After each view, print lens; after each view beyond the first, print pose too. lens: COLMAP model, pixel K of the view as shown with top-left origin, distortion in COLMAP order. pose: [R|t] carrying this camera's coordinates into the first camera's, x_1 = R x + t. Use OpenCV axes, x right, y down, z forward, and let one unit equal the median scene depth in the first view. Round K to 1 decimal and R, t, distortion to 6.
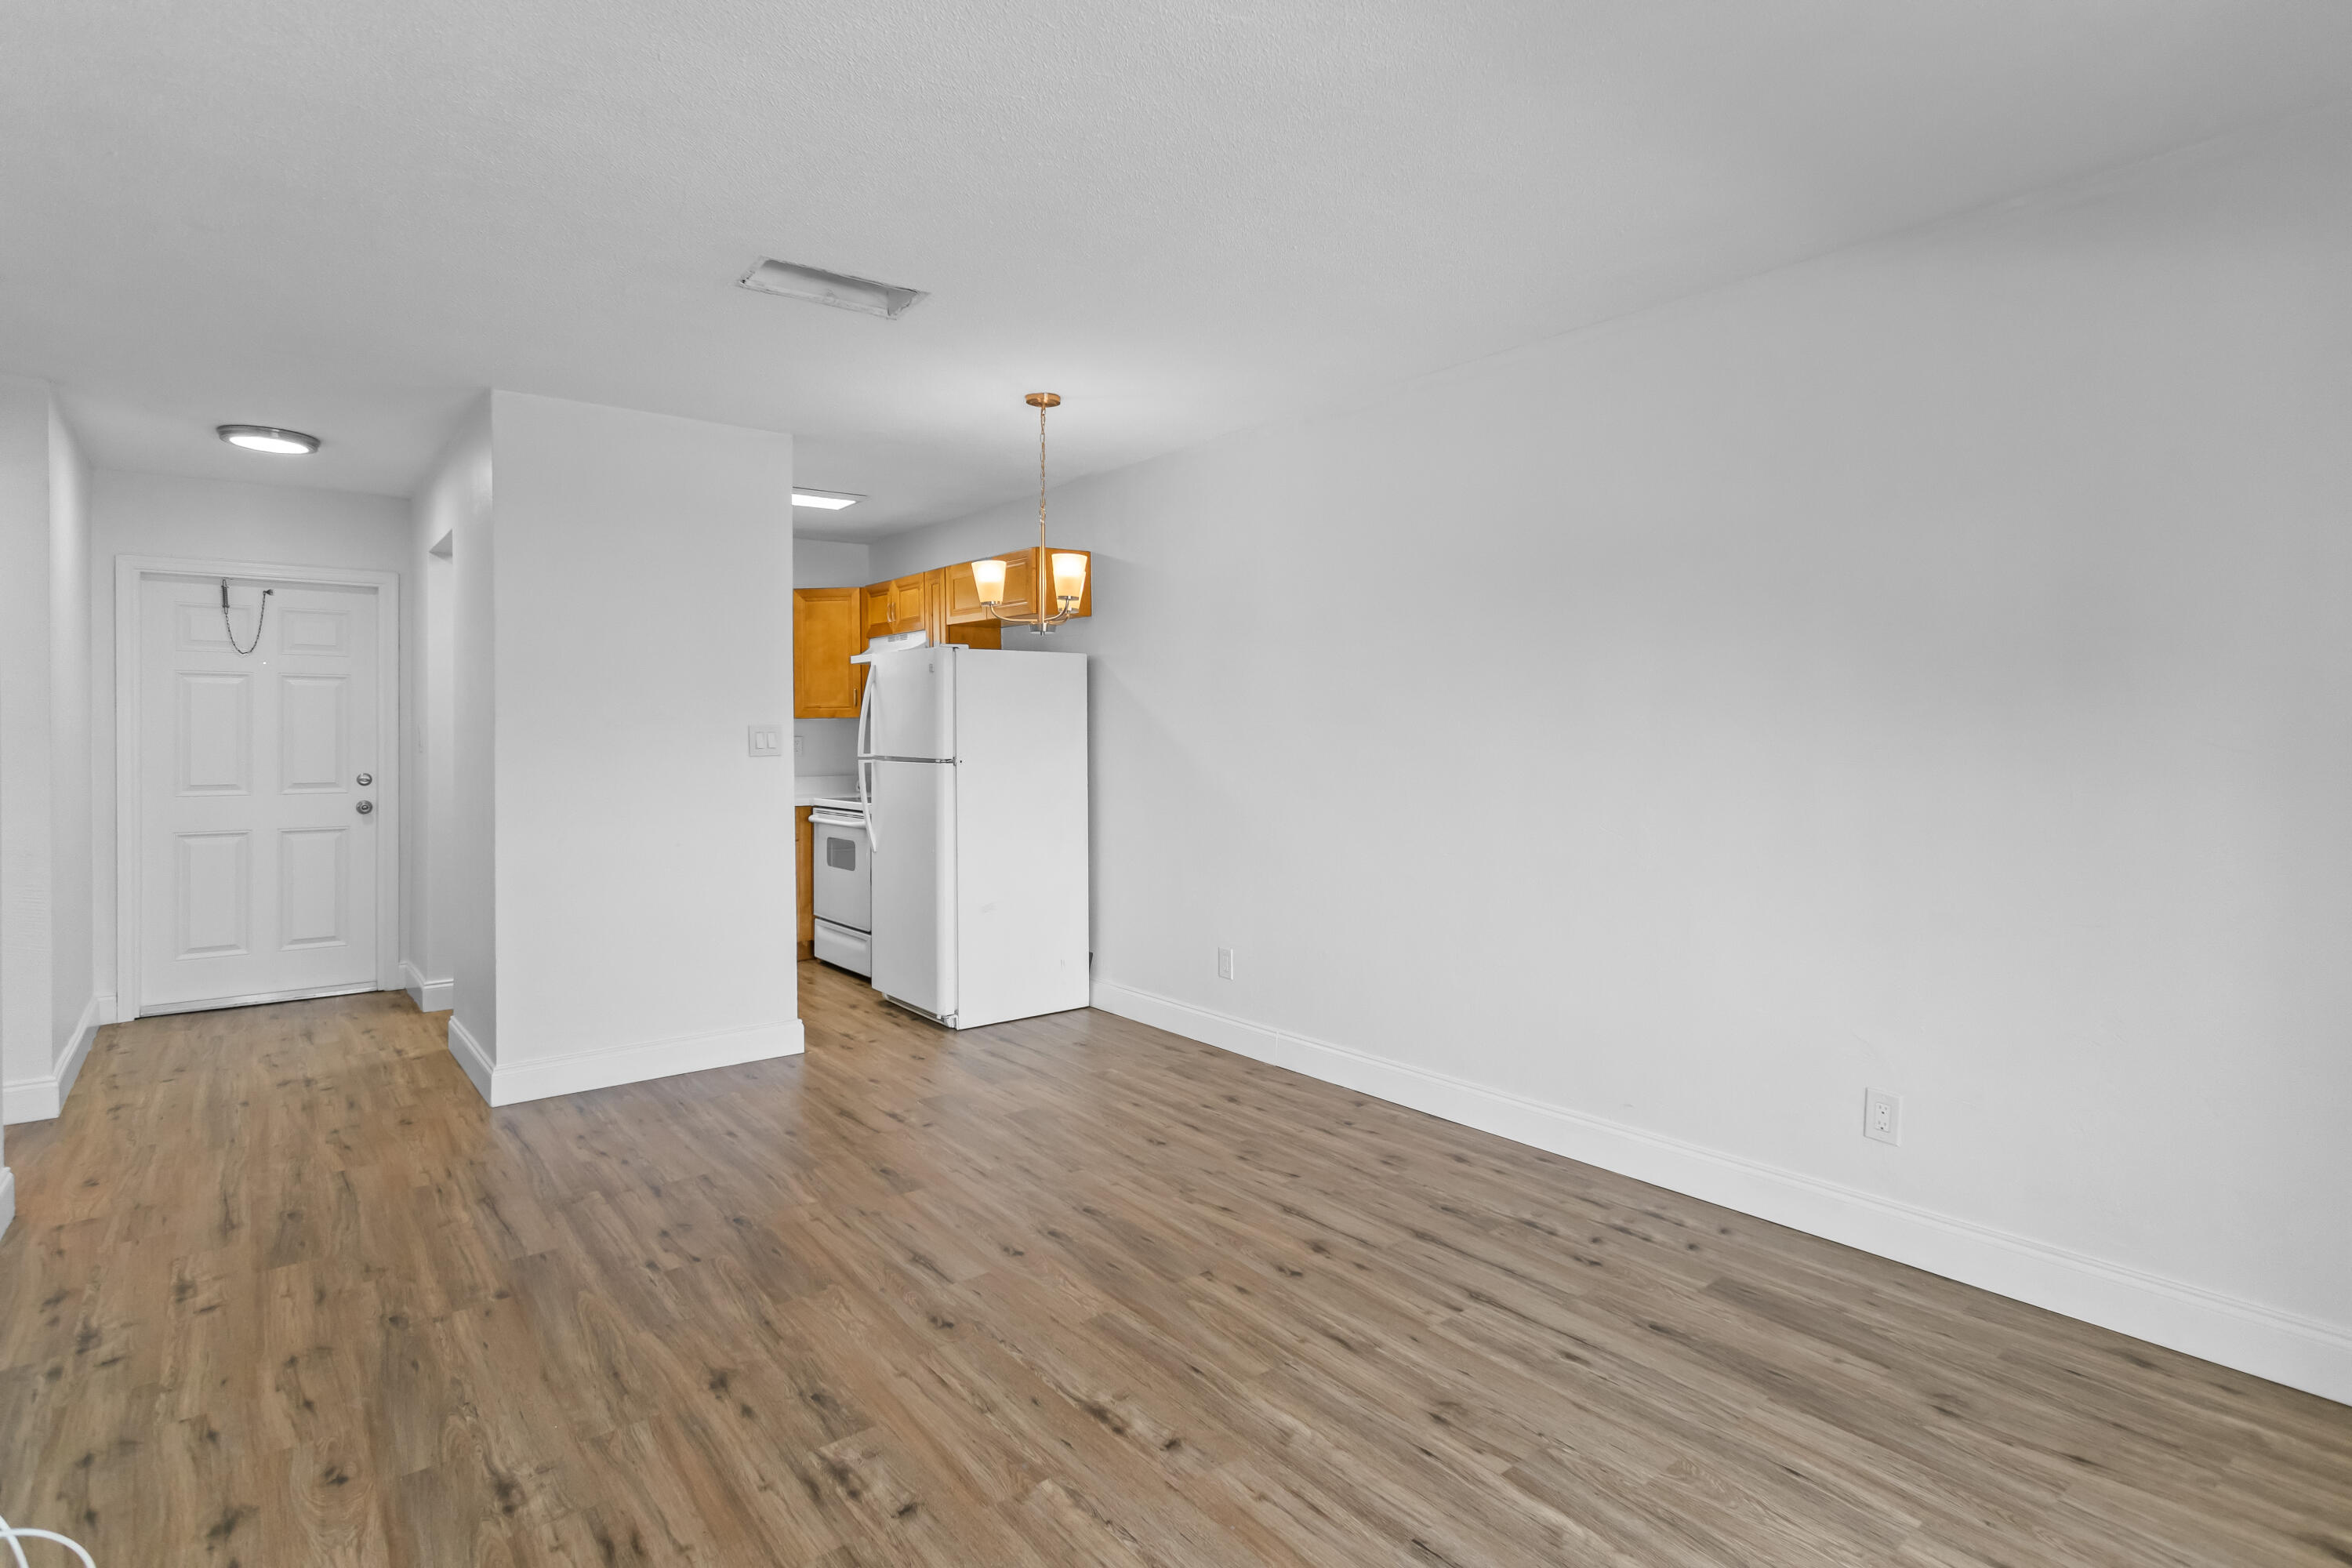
lens RADIAL K [[1184.7, 0, 1181.2], [0, 1184.7, 722.1], [0, 0, 1]] dist [0.002935, 0.000471]
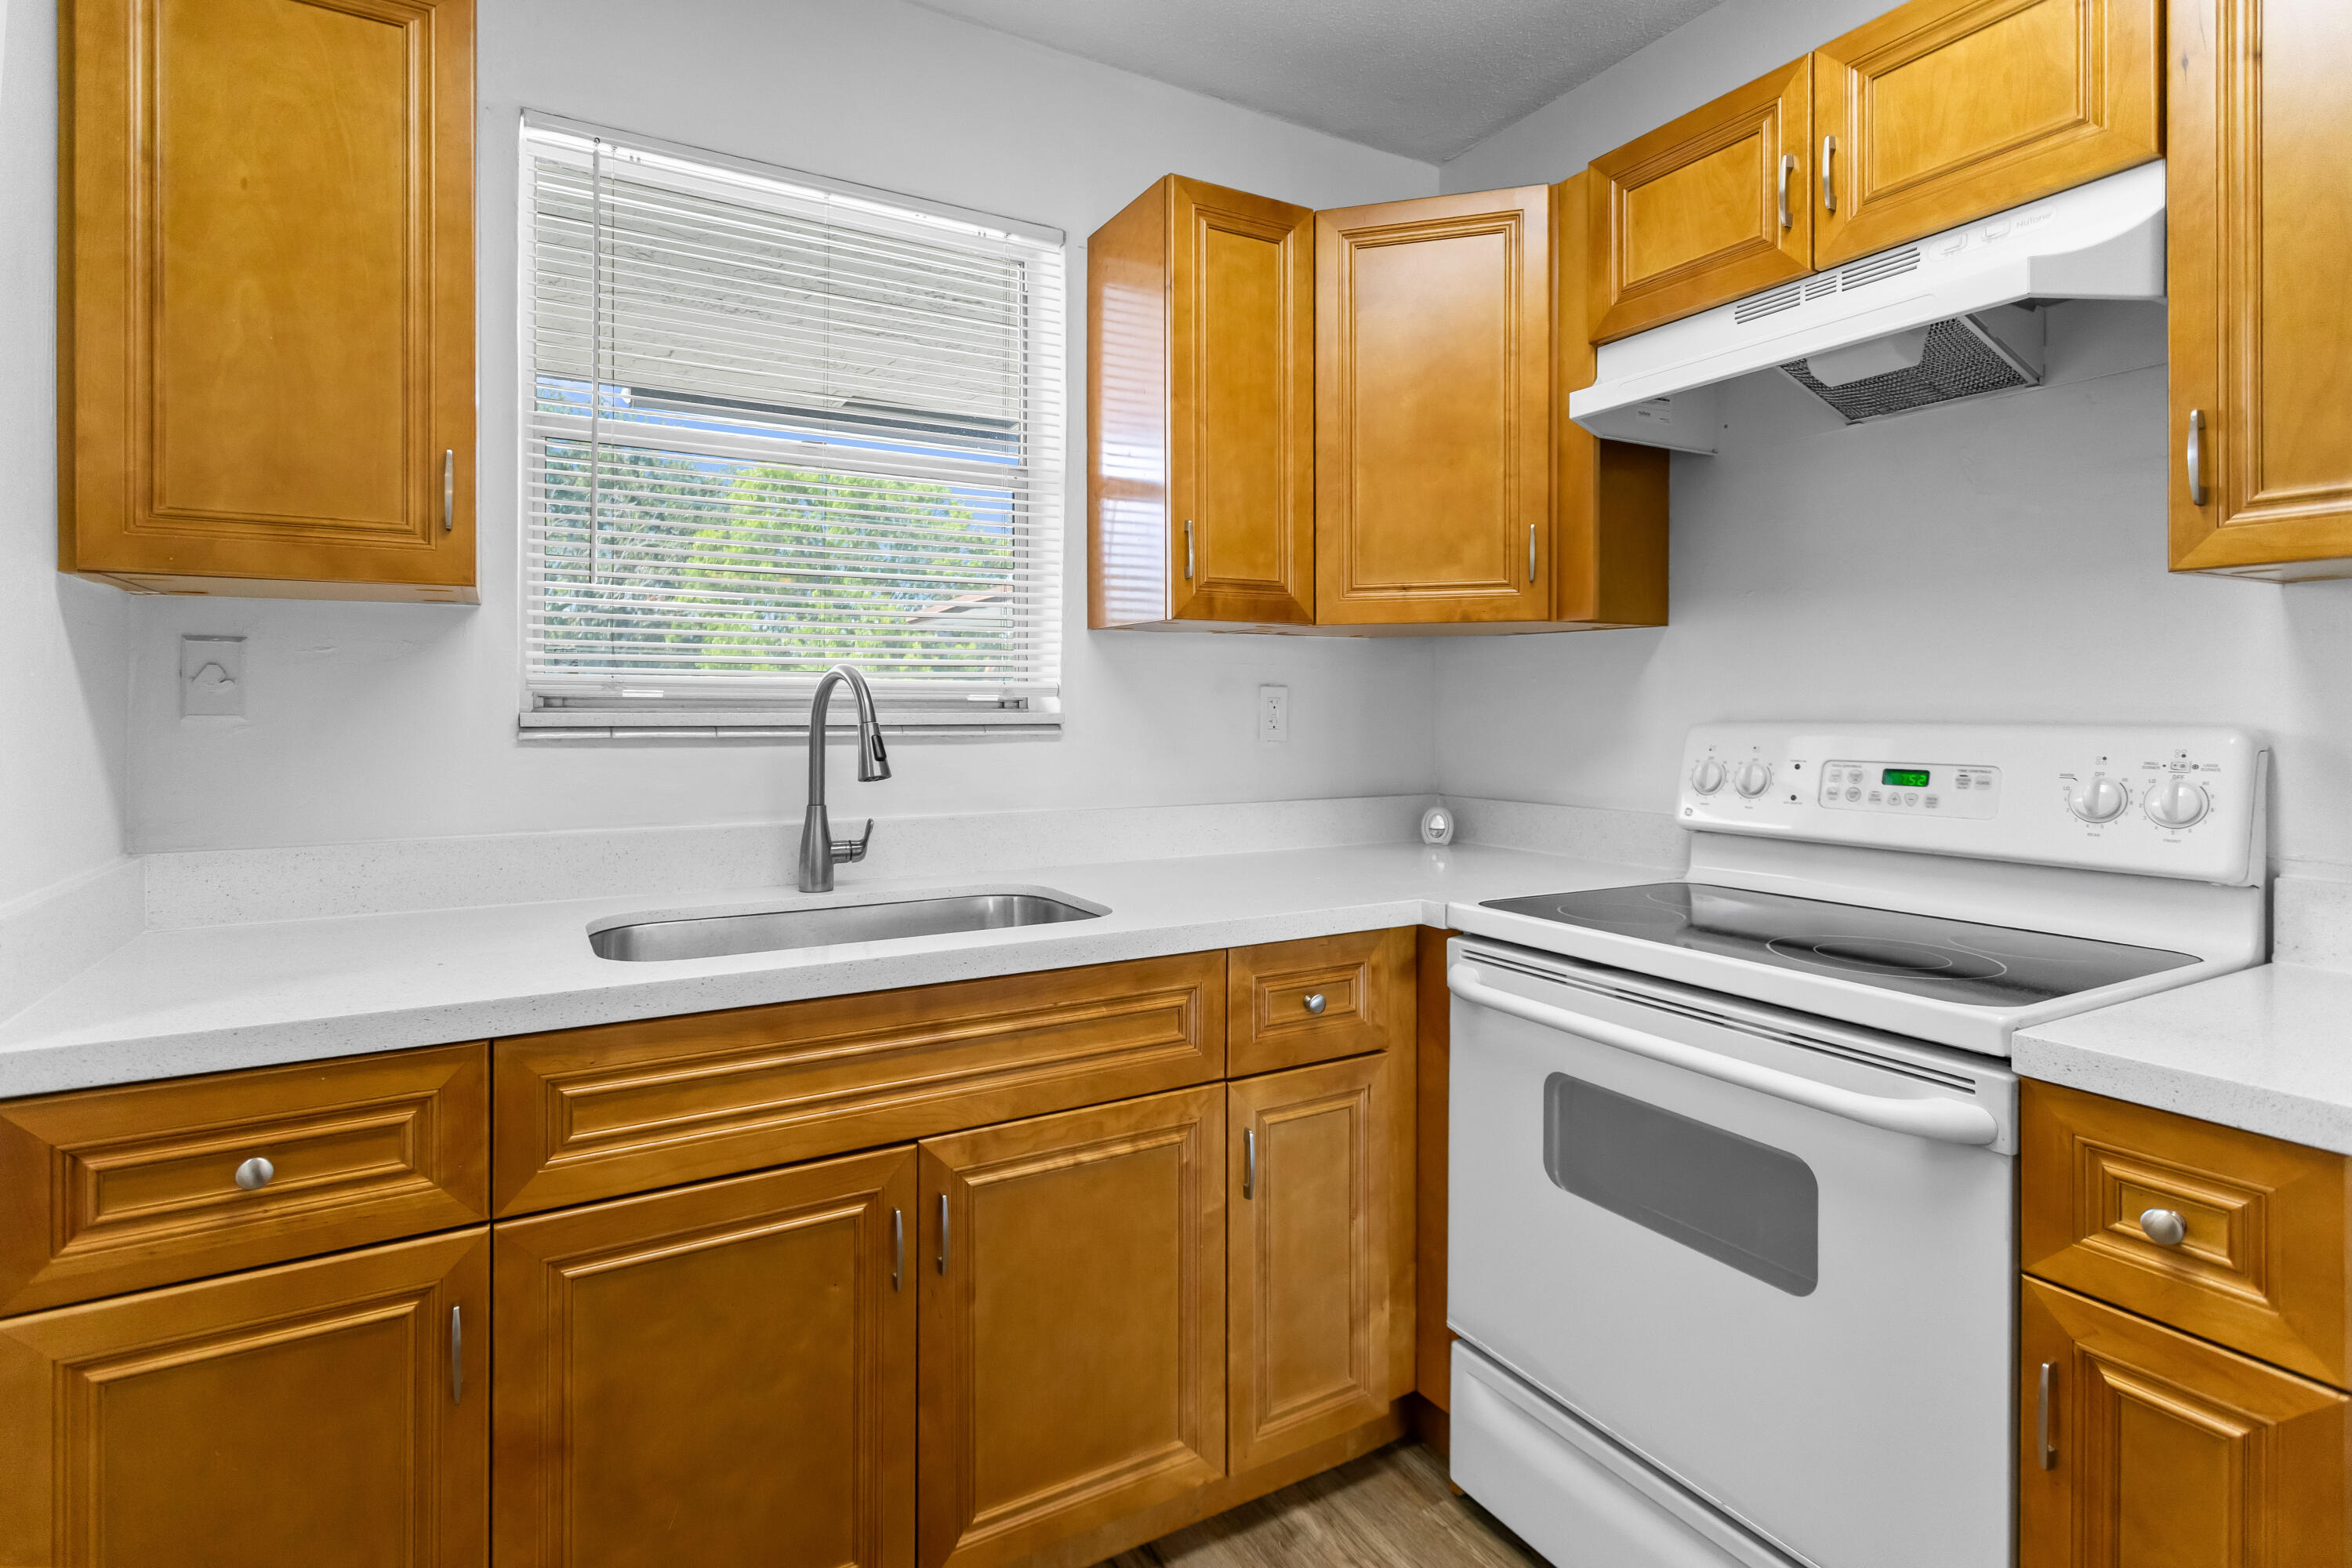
lens RADIAL K [[1142.0, 0, 1150.7], [0, 1142.0, 706.4], [0, 0, 1]] dist [0.001709, 0.001053]
pose [[0.987573, 0.007966, -0.156962, -0.758235], [-0.006281, 0.999917, 0.011227, 0.036491], [0.157038, -0.010101, 0.987541, 1.633420]]
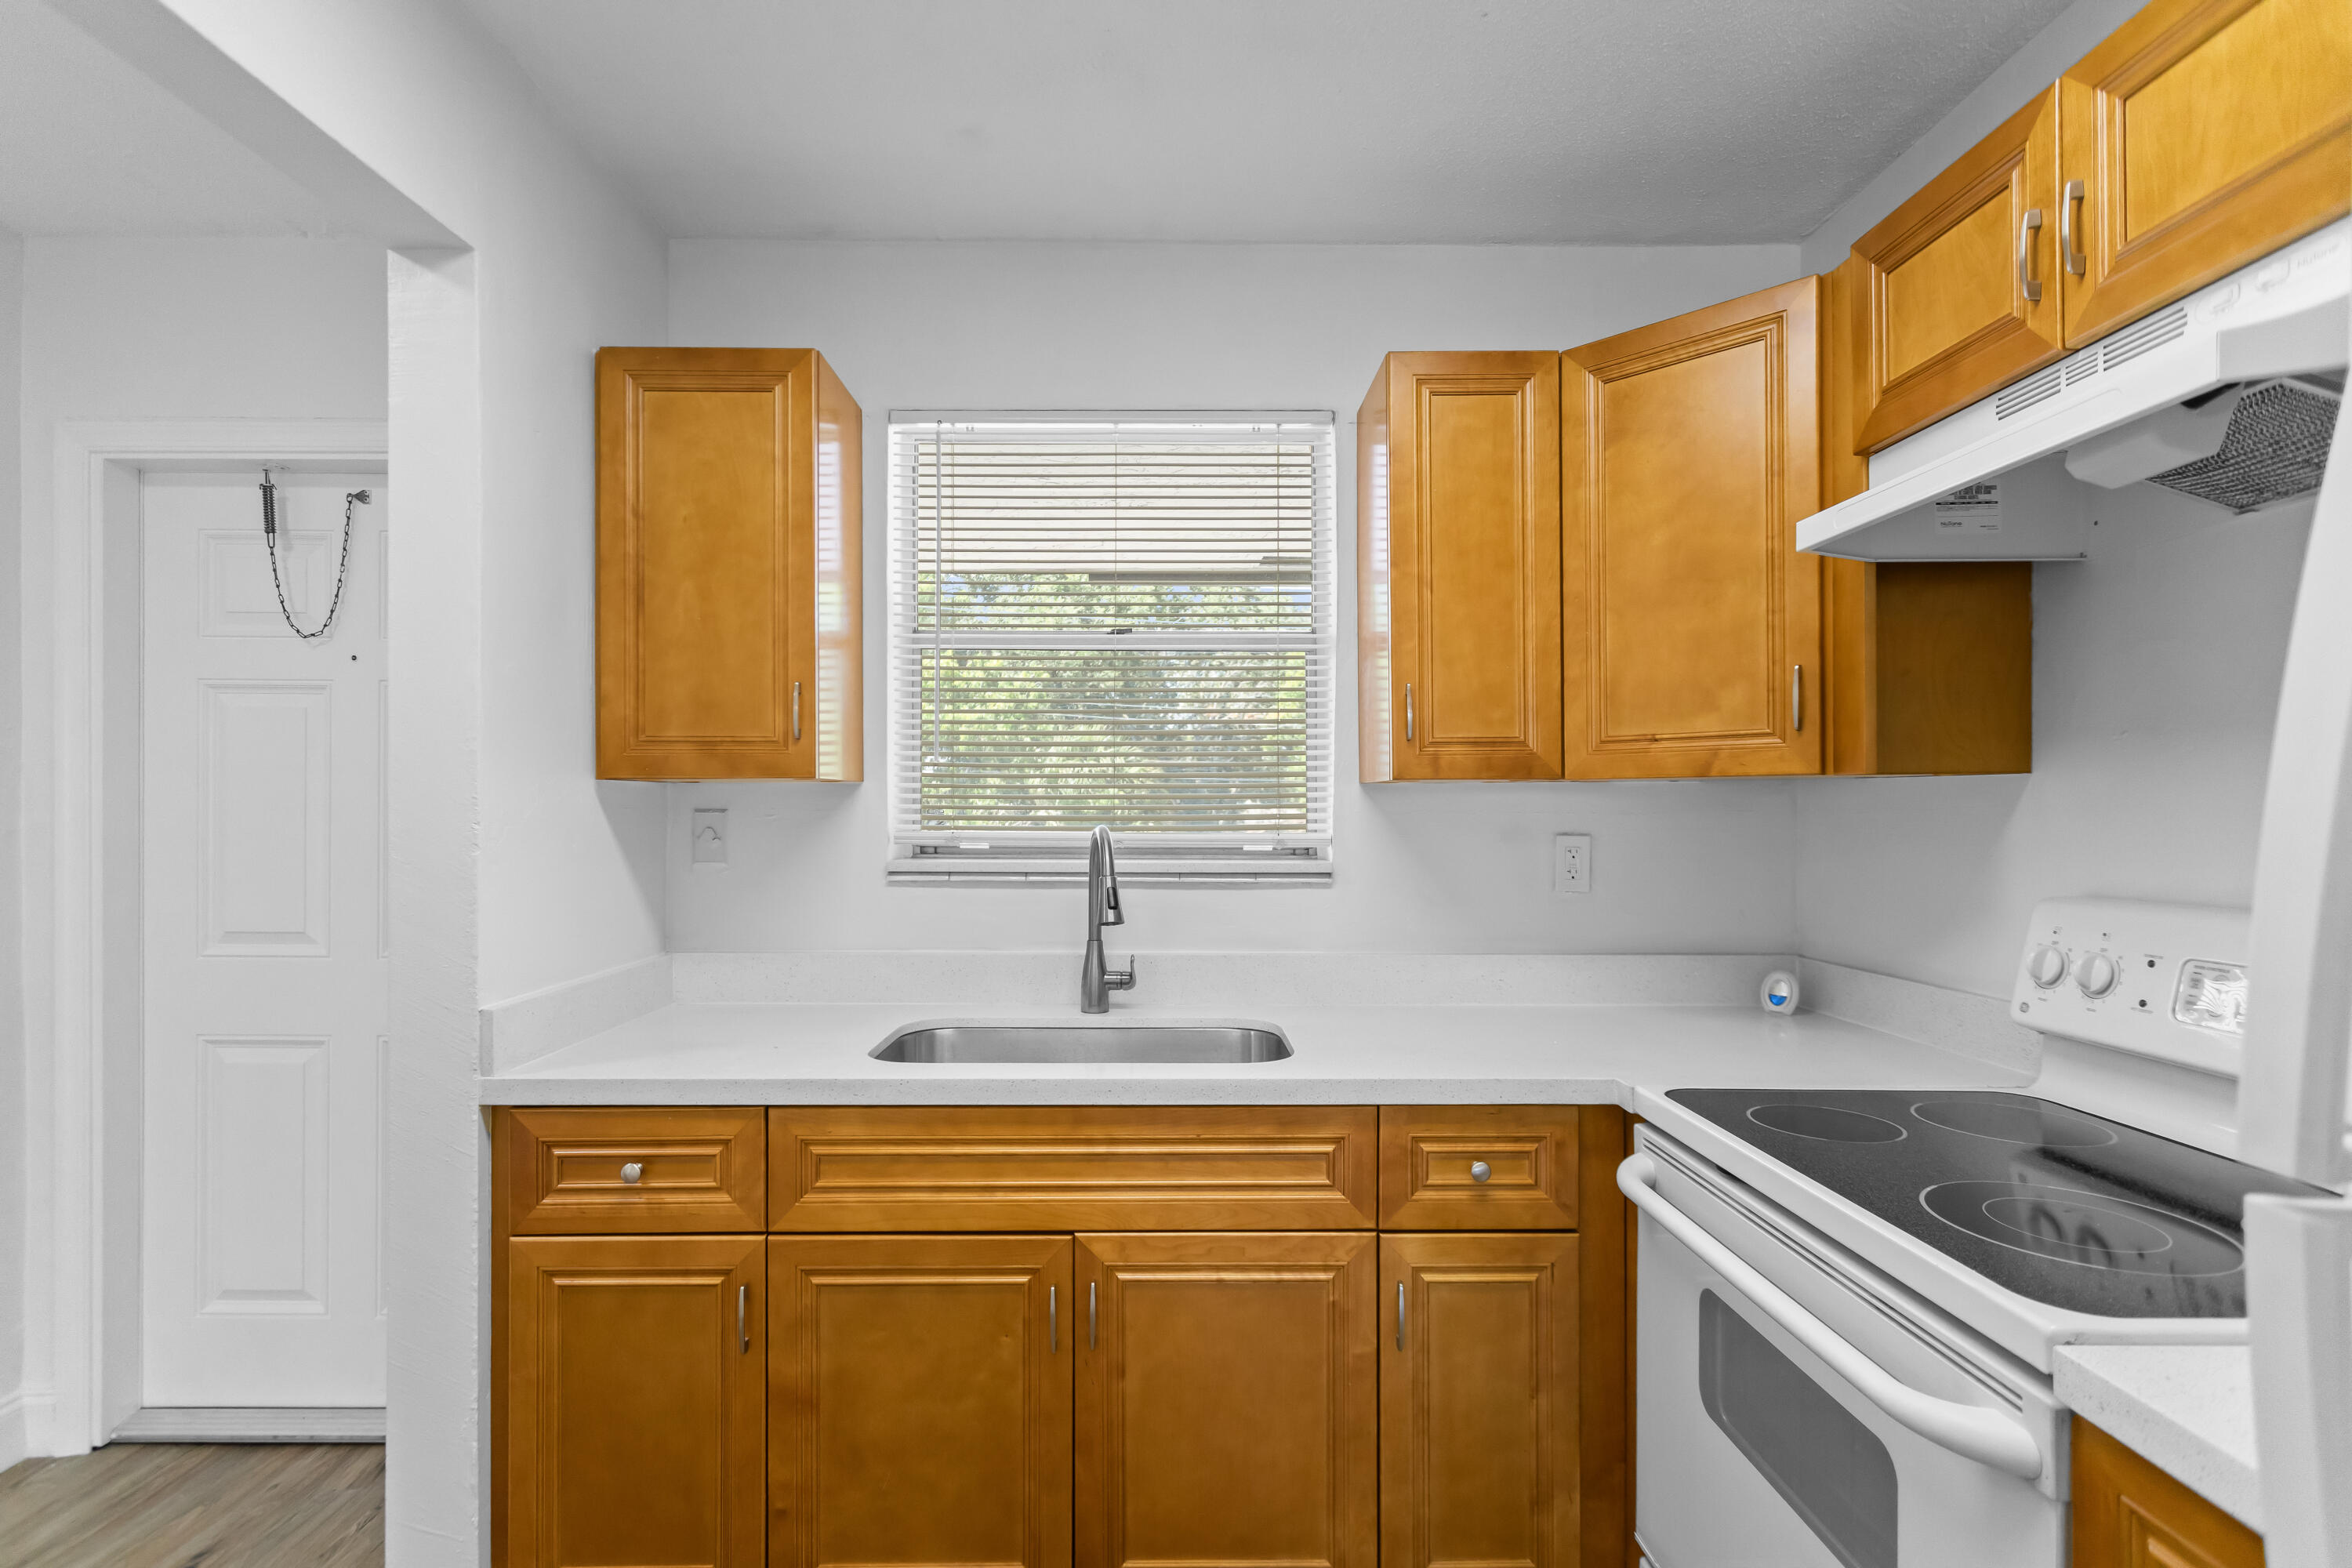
lens RADIAL K [[1116.1, 0, 1166.2], [0, 1116.1, 809.7], [0, 0, 1]] dist [0.001481, -0.000631]
pose [[0.786974, 0.008237, -0.616931, -0.542163], [0.000562, 0.999901, 0.014068, 0.001701], [0.616986, -0.011418, 0.786892, 1.675955]]
